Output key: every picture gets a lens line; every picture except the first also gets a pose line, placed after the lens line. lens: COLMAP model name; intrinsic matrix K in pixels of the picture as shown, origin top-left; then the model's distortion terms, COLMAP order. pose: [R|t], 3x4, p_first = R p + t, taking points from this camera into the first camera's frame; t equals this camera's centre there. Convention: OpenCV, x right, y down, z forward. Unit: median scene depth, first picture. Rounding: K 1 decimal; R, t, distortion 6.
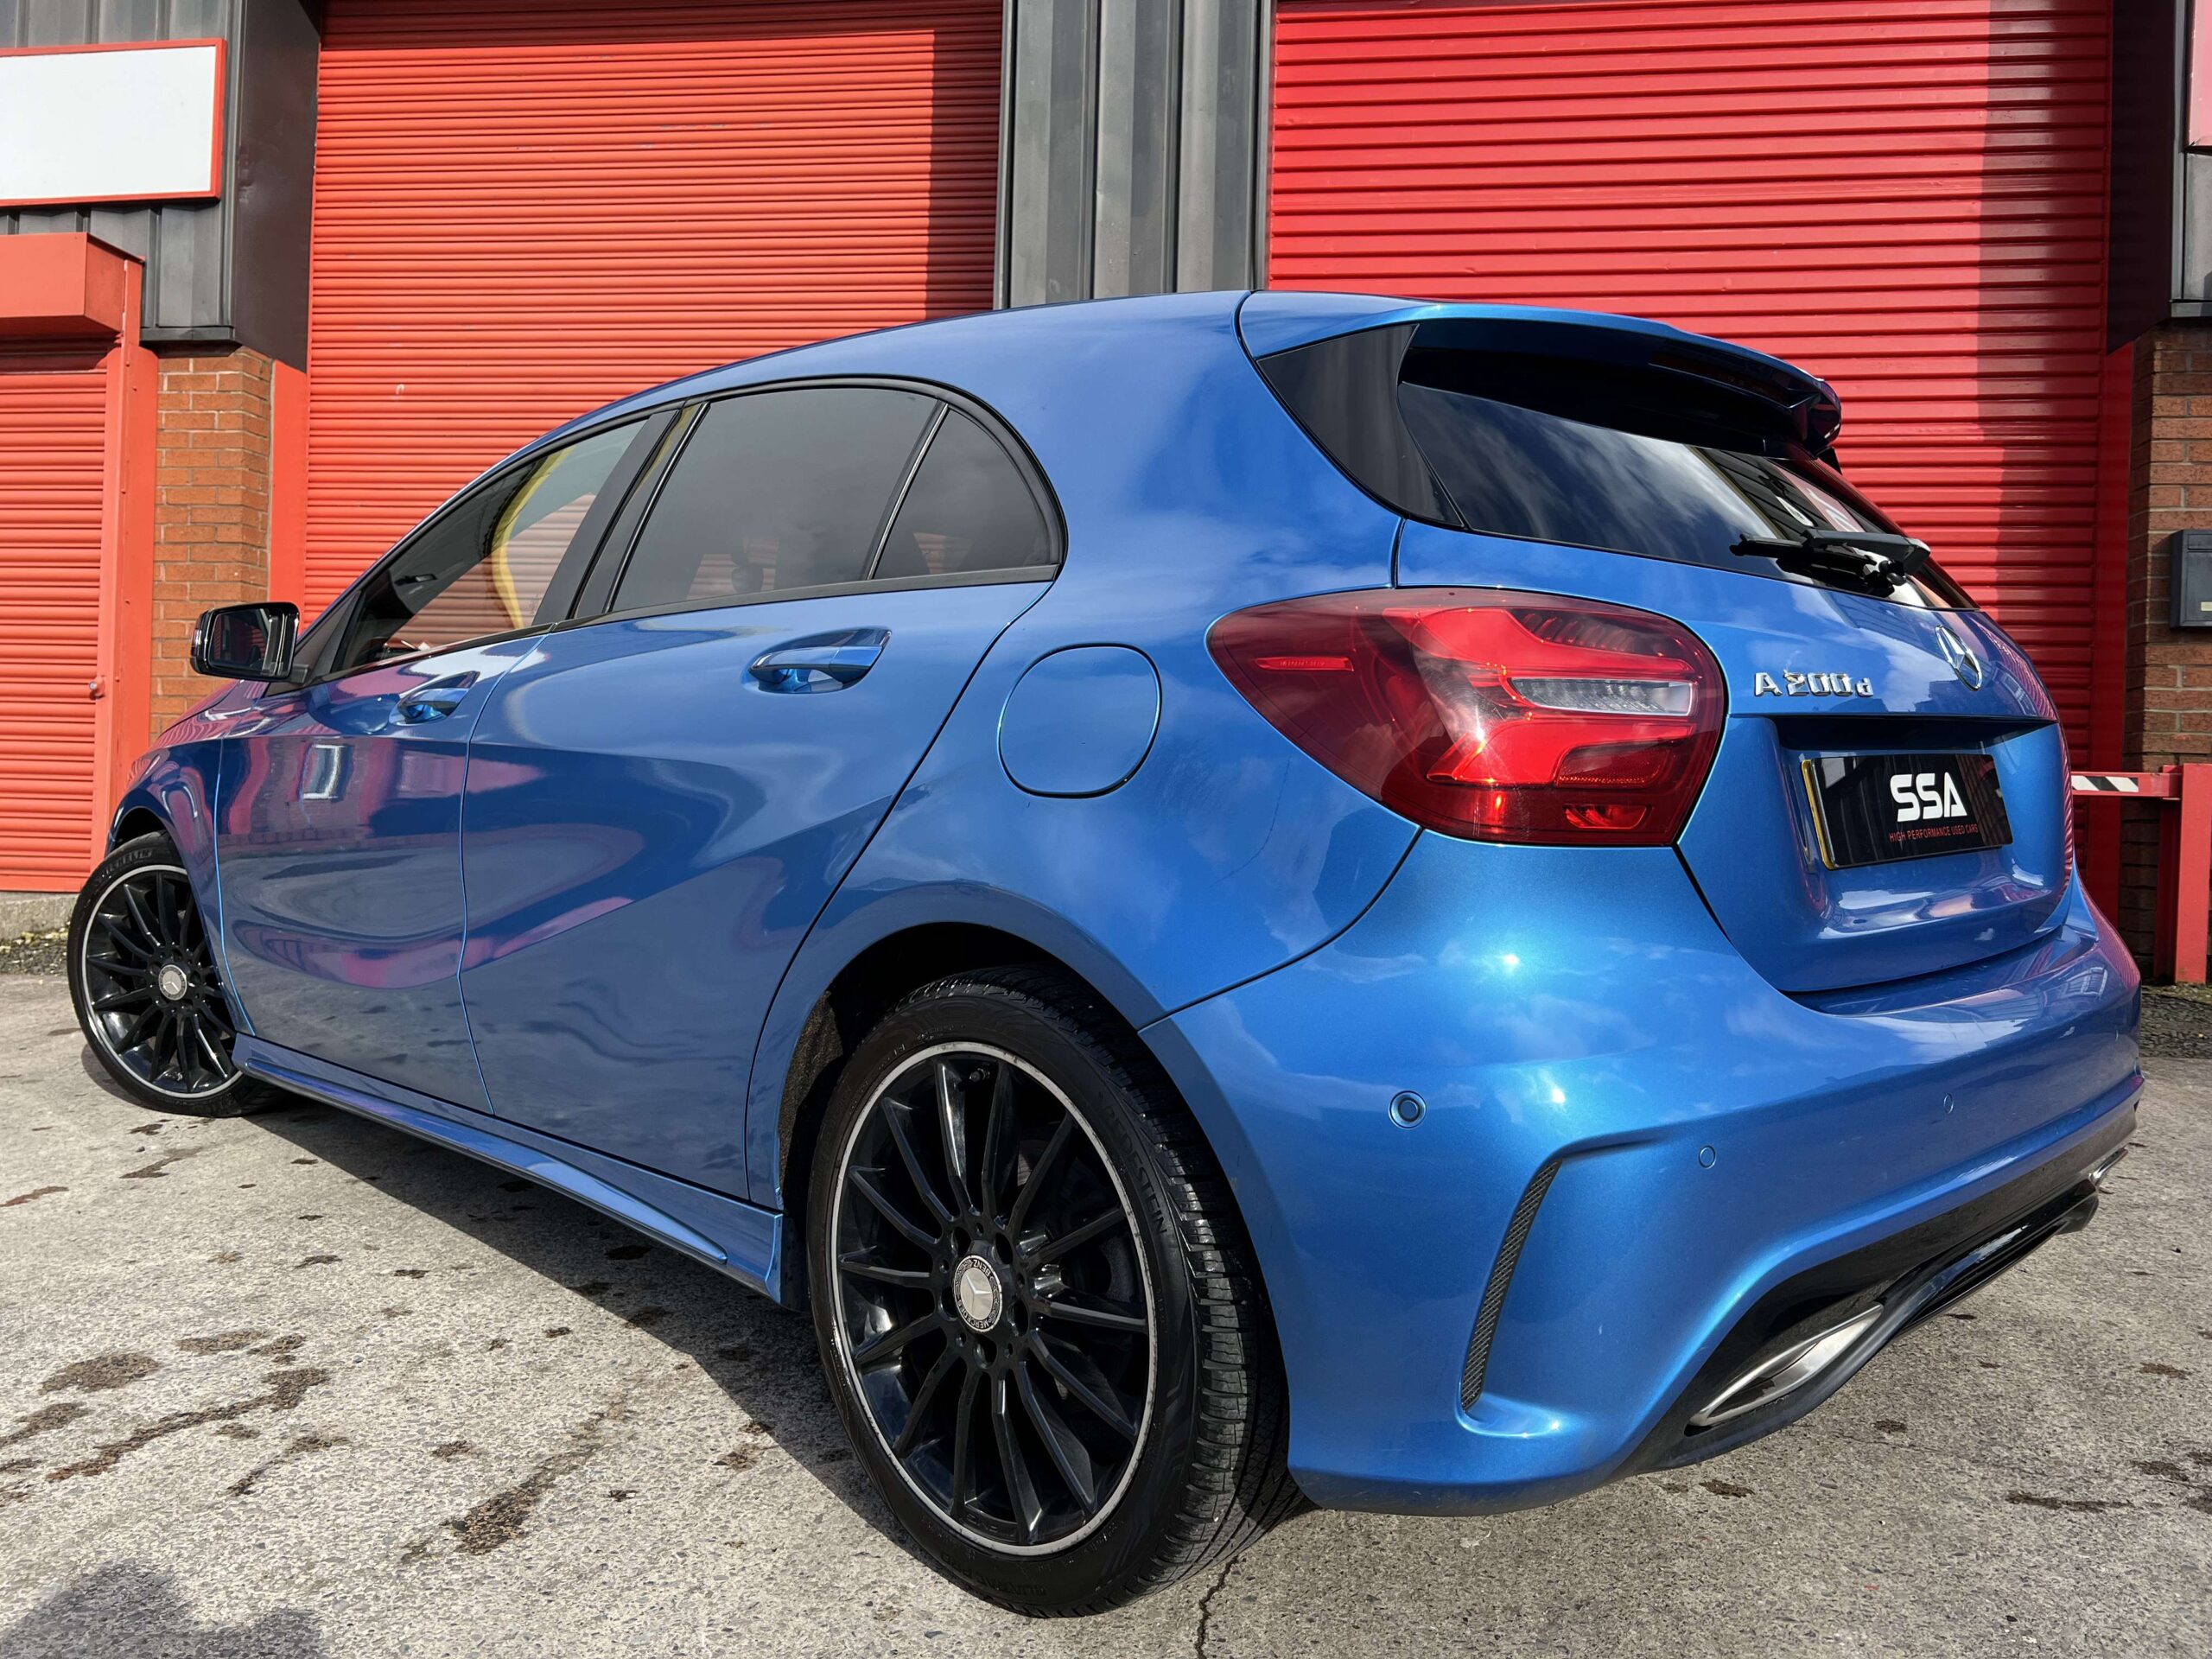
lens RADIAL K [[1671.7, 0, 1122.0], [0, 1671.7, 832.1], [0, 0, 1]] dist [0.041224, -0.049944]
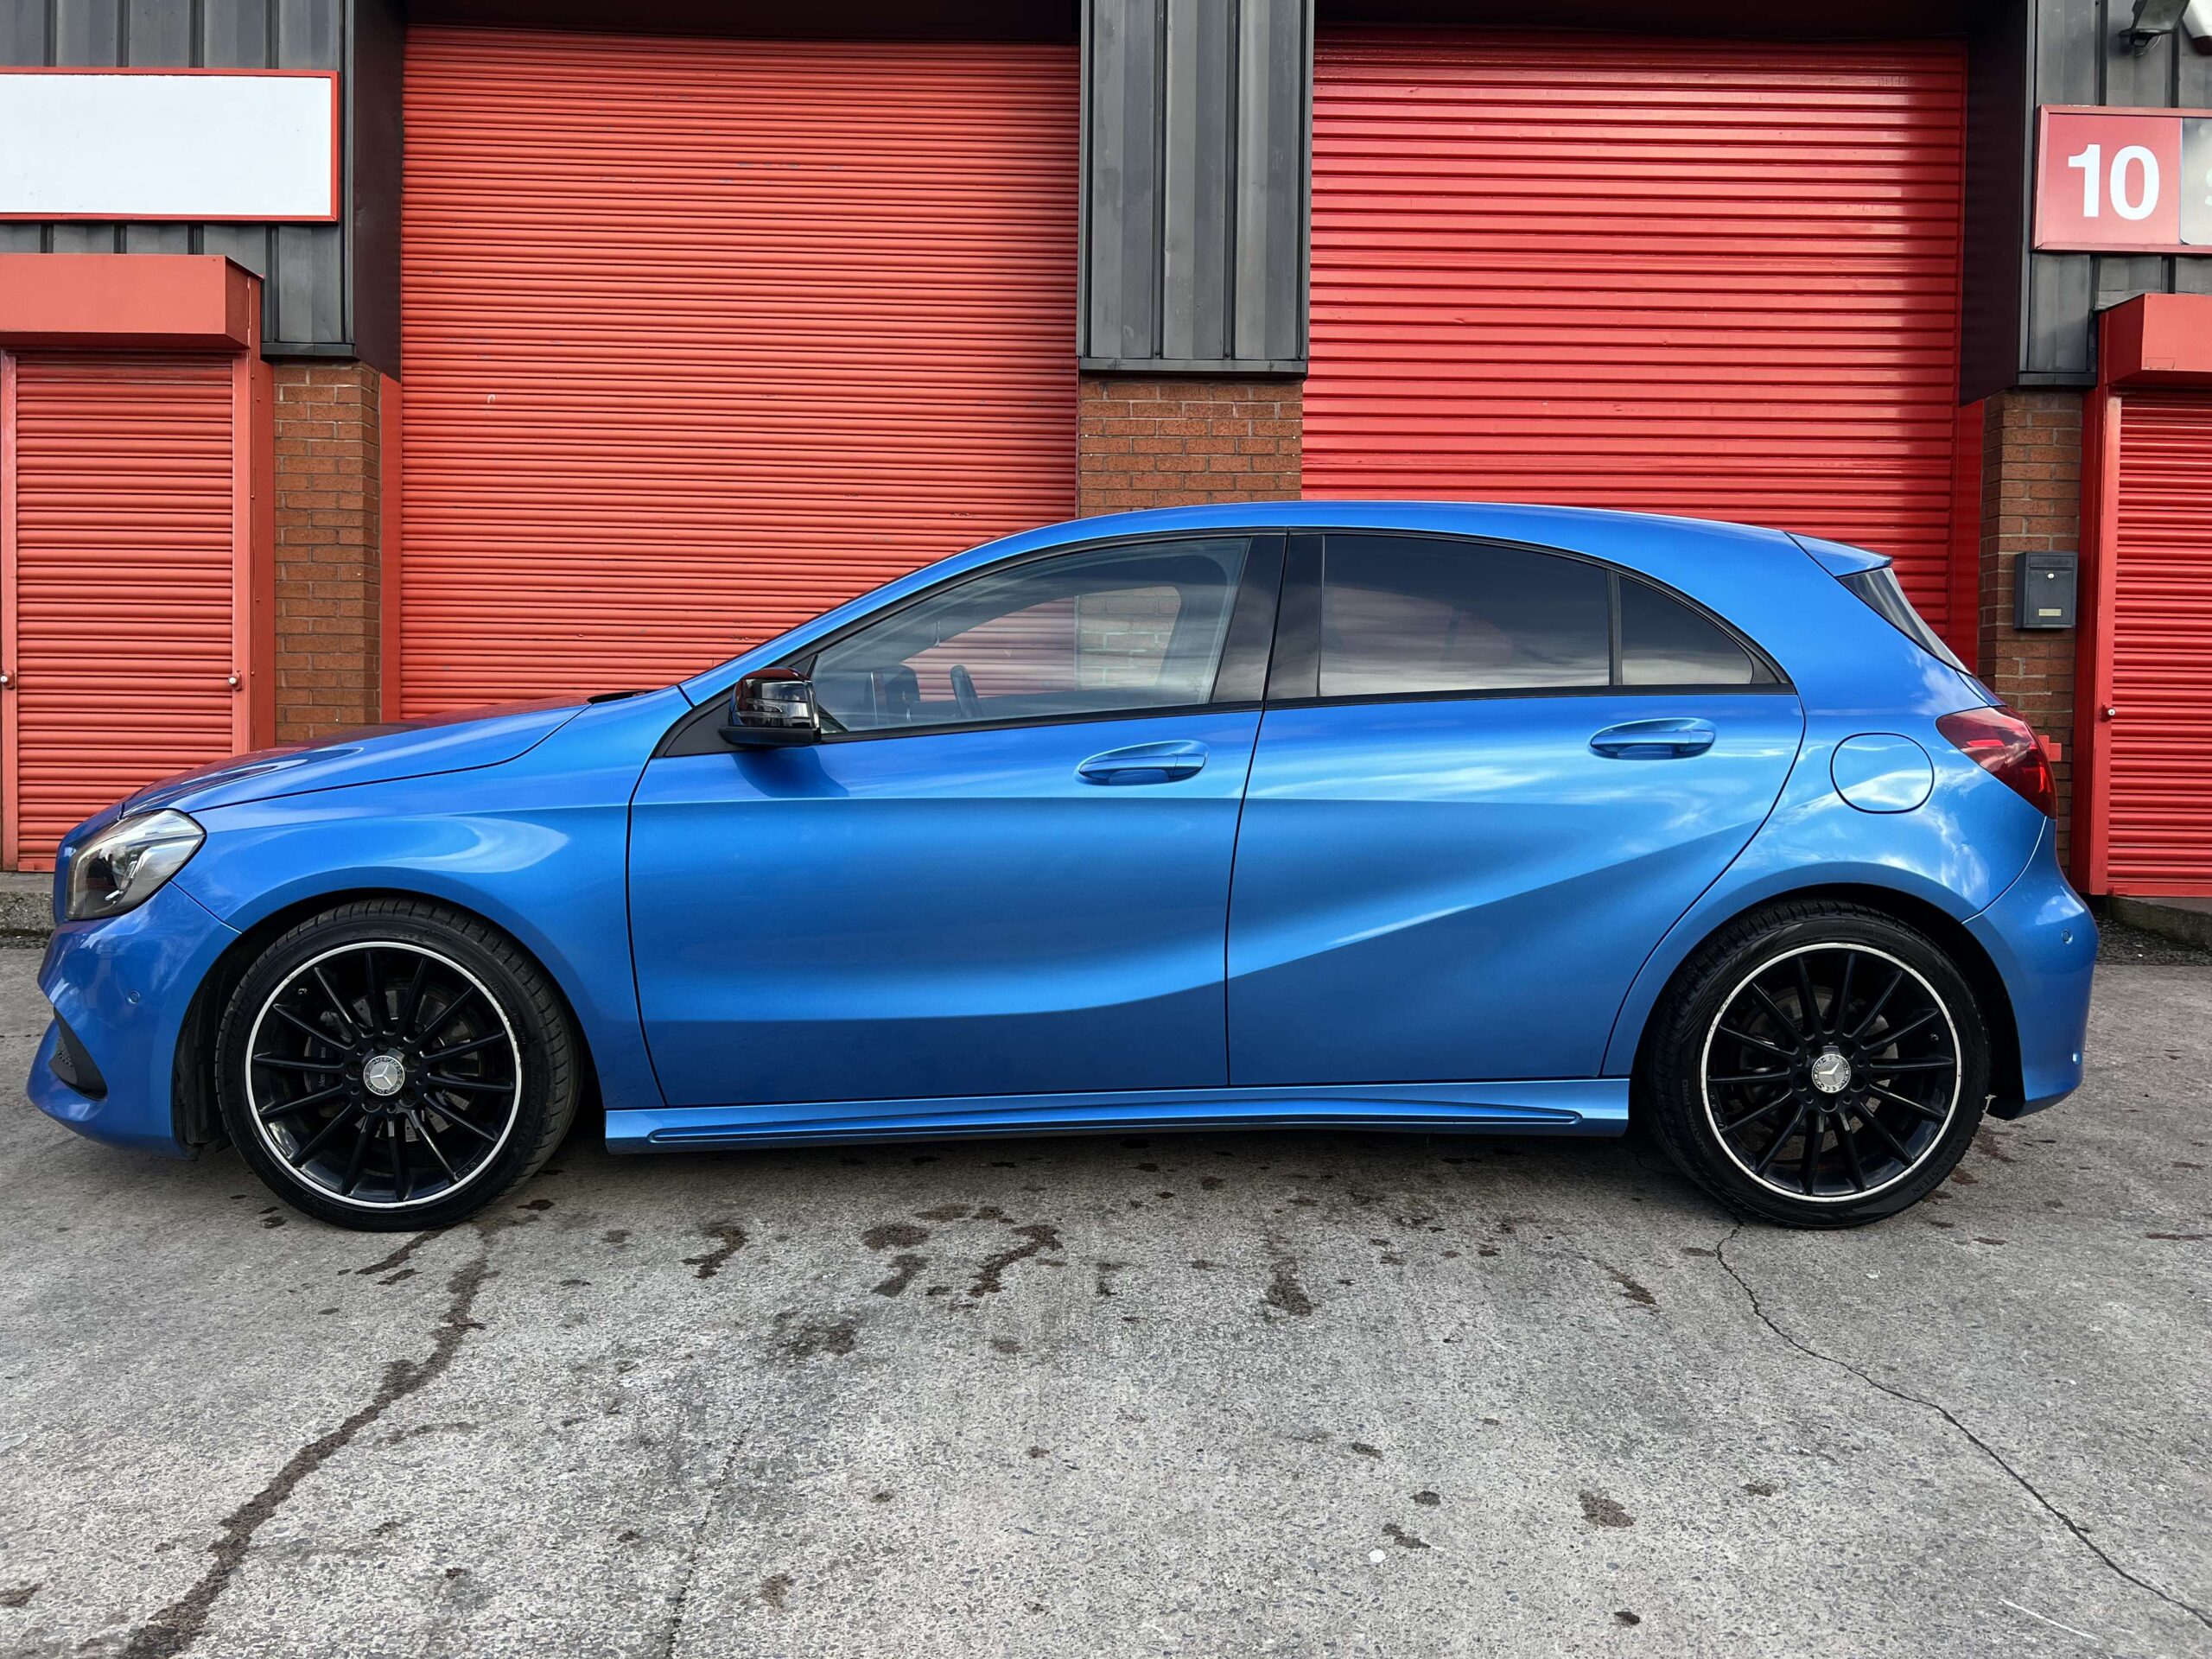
lens RADIAL K [[1671.7, 0, 1117.7], [0, 1671.7, 810.3], [0, 0, 1]] dist [0.041224, -0.049944]
pose [[0.988304, -0.019080, 0.151300, -0.242633], [0.015063, 0.999504, 0.027656, -0.028463], [-0.151753, -0.025053, 0.988101, -0.159870]]
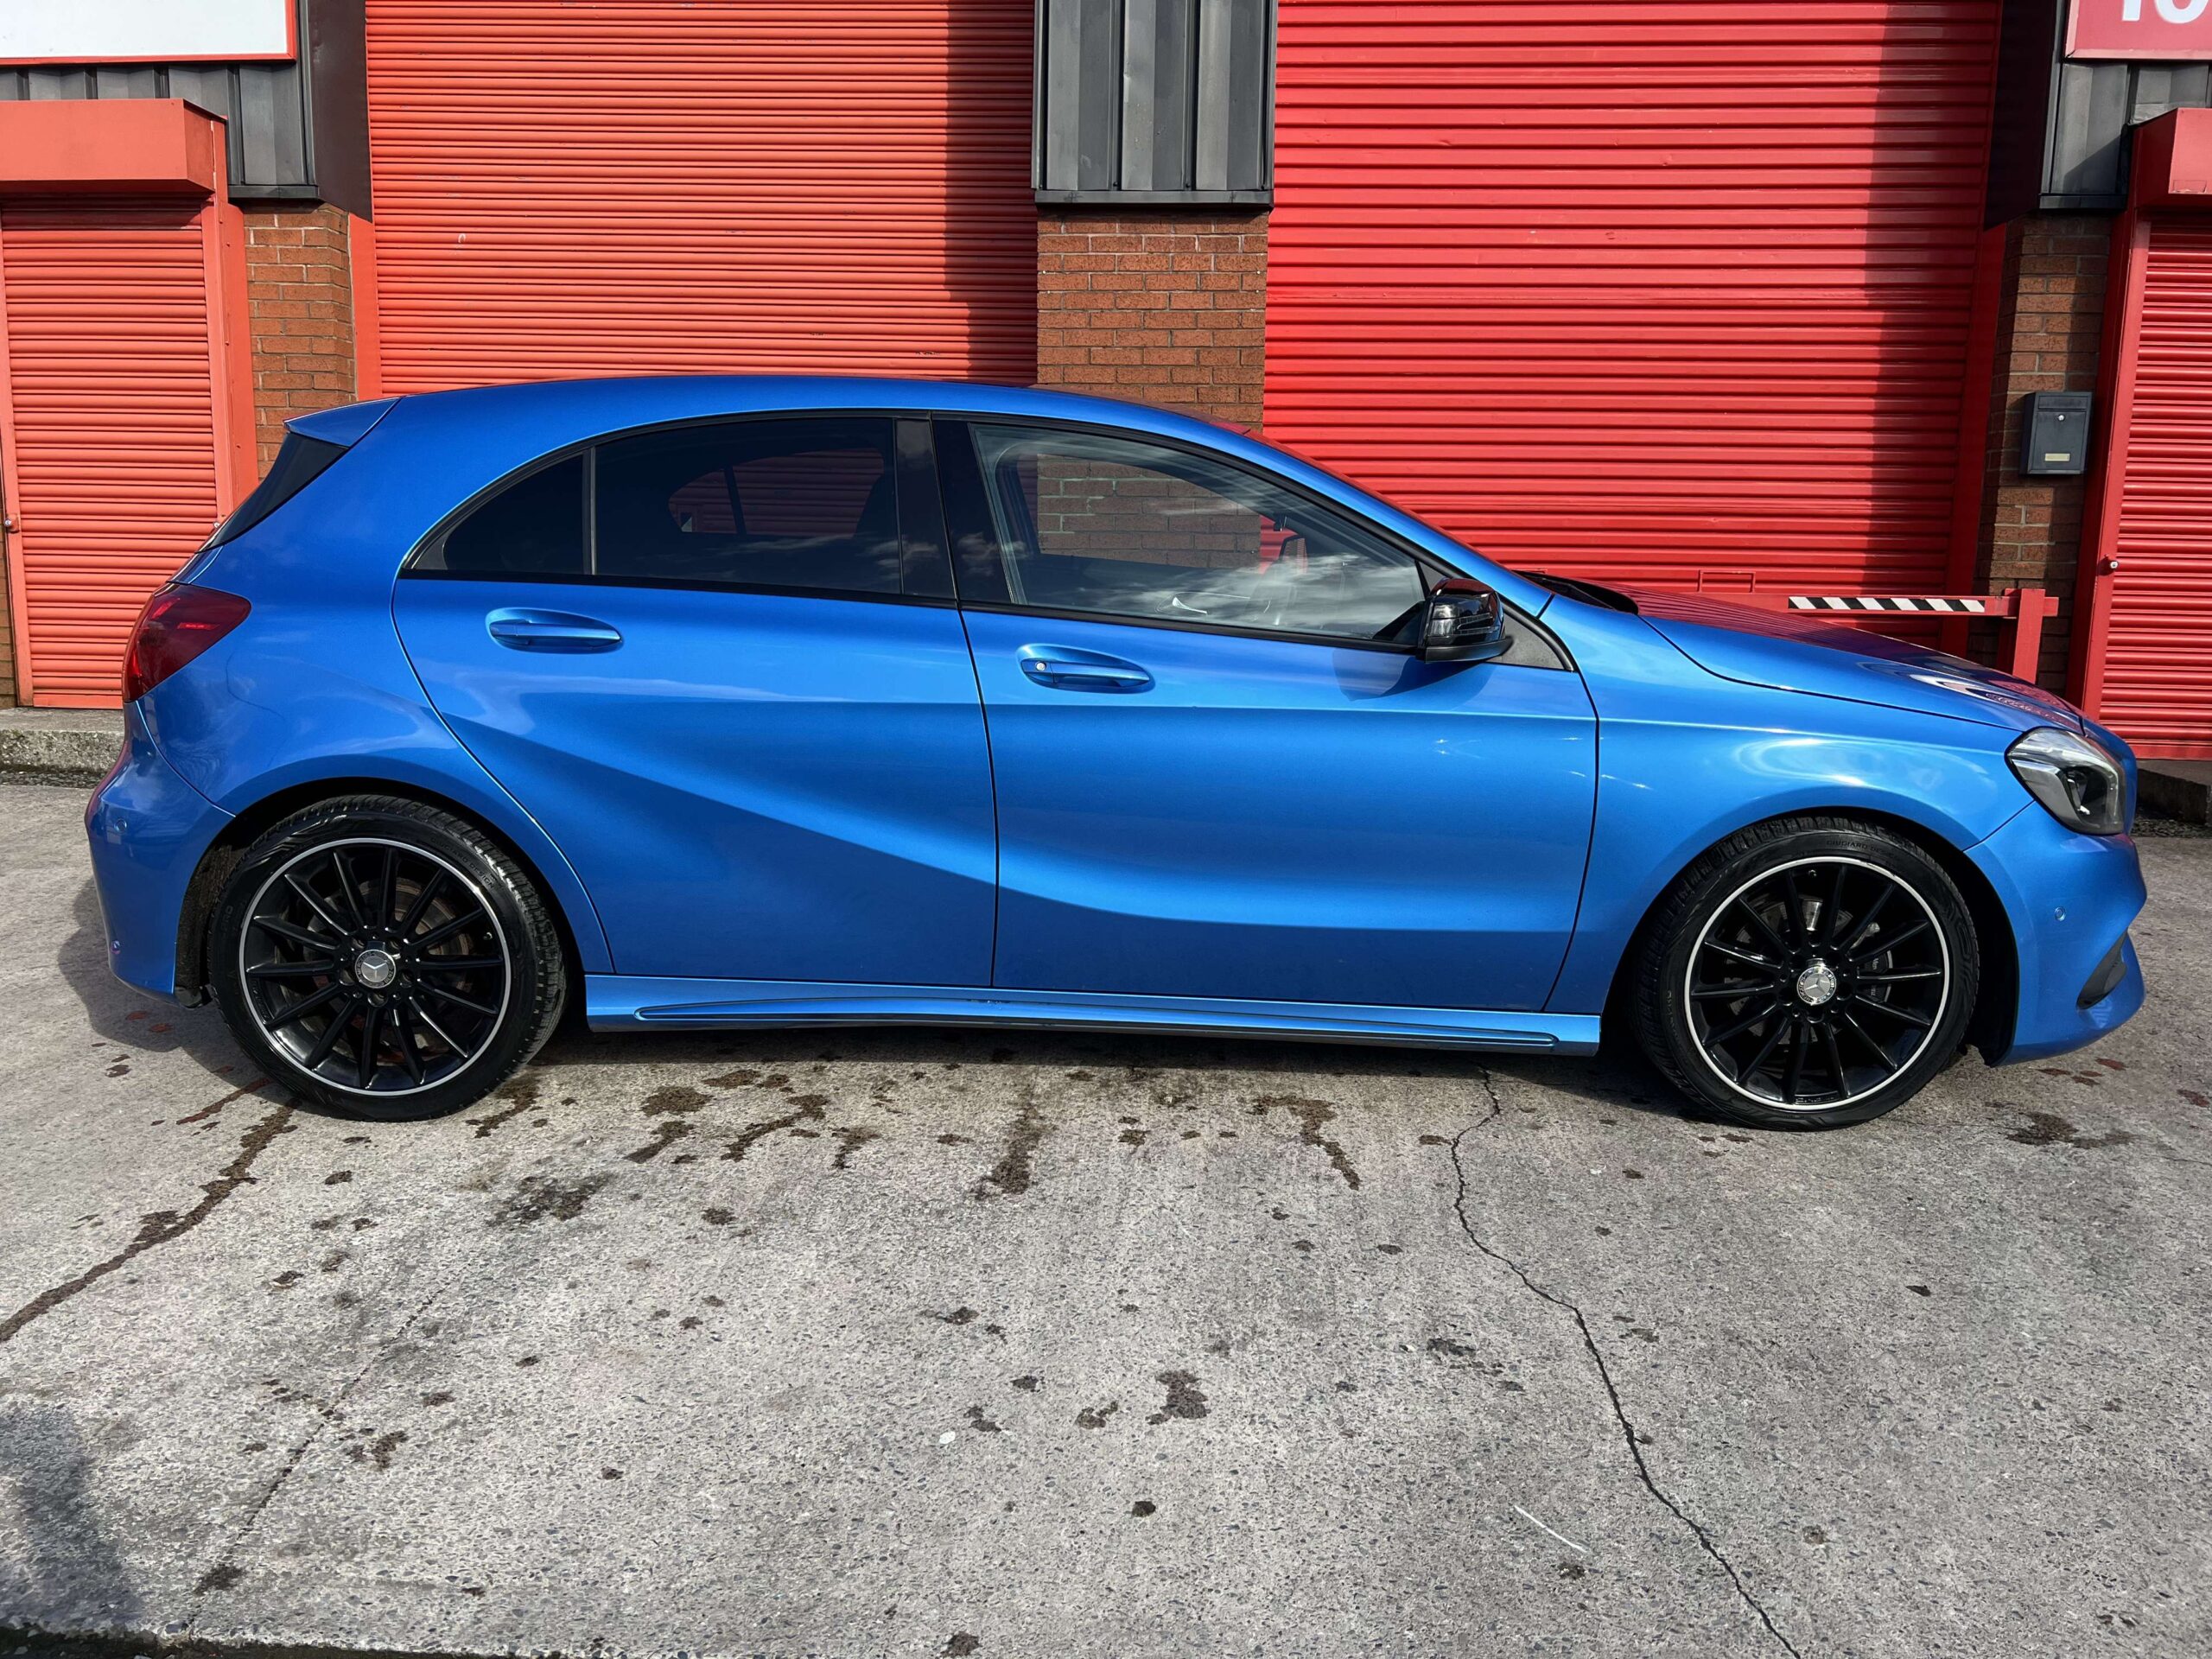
lens RADIAL K [[1671.7, 0, 1095.7], [0, 1671.7, 819.6], [0, 0, 1]] dist [0.041224, -0.049944]
pose [[0.997383, -0.019285, 0.069683, -0.127573], [0.009114, 0.989617, 0.143438, -0.054188], [-0.071726, -0.142427, 0.987203, -0.181156]]
